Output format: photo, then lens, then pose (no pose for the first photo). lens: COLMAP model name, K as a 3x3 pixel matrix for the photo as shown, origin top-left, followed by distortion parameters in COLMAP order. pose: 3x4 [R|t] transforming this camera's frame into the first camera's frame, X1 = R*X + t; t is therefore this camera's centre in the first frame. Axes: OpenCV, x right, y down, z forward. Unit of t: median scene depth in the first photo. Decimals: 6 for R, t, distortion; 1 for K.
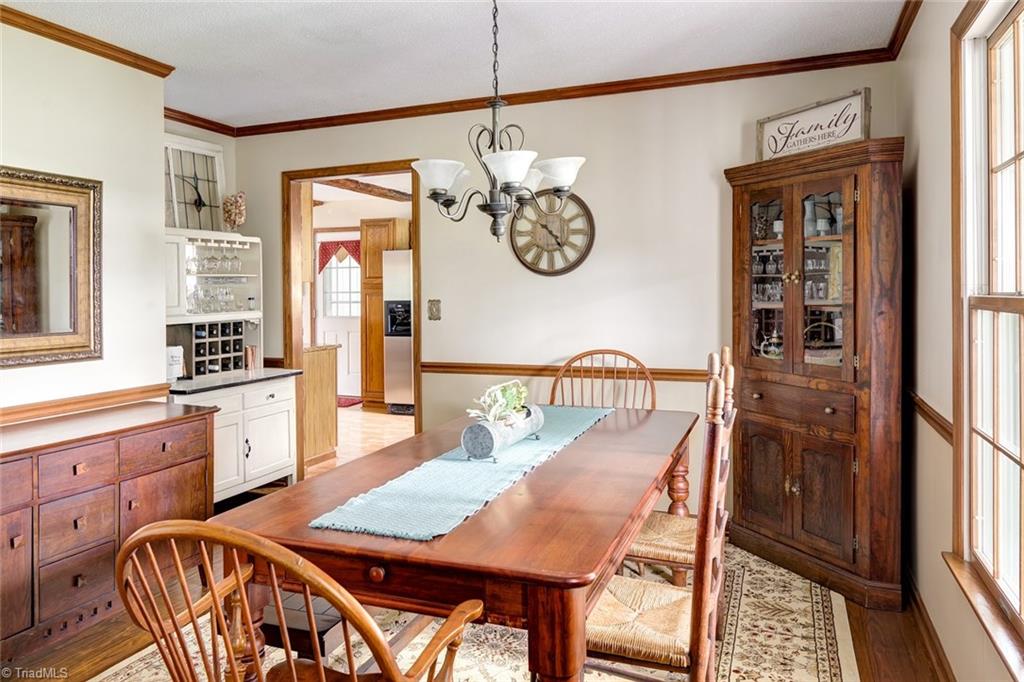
lens RADIAL K [[755.3, 0, 508.9], [0, 755.3, 292.9], [0, 0, 1]] dist [-0.004585, -0.004175]
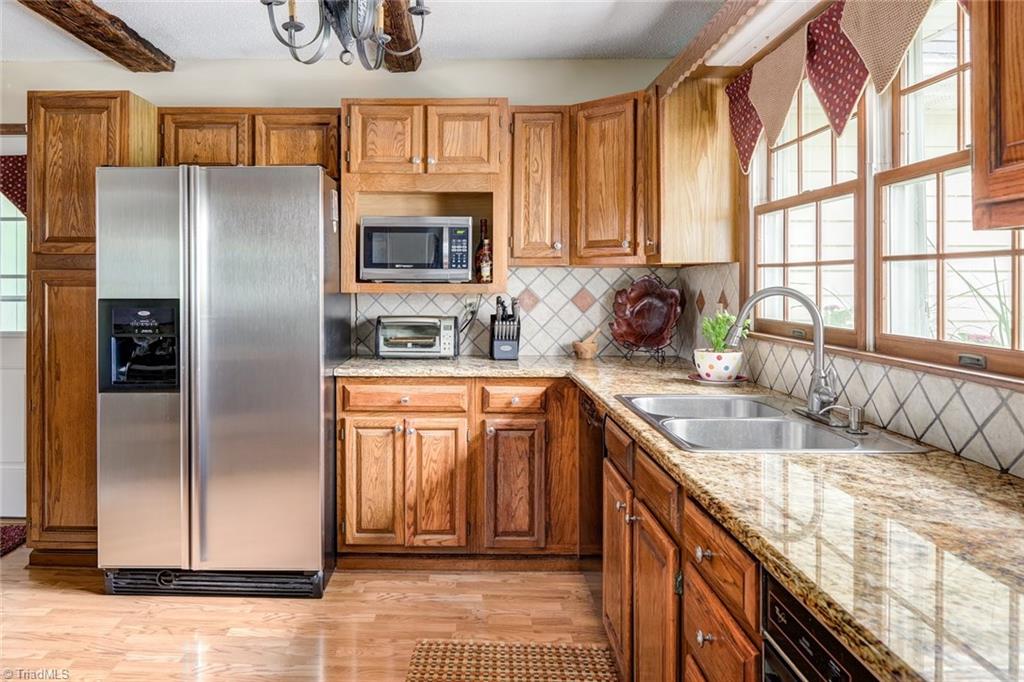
lens RADIAL K [[755.3, 0, 508.9], [0, 755.3, 292.9], [0, 0, 1]] dist [-0.004585, -0.004175]
pose [[0.928476, 0.003314, 0.371379, -0.110353], [-0.010564, 0.999791, 0.017490, -0.002114], [-0.371243, -0.020162, 0.928317, 0.547513]]
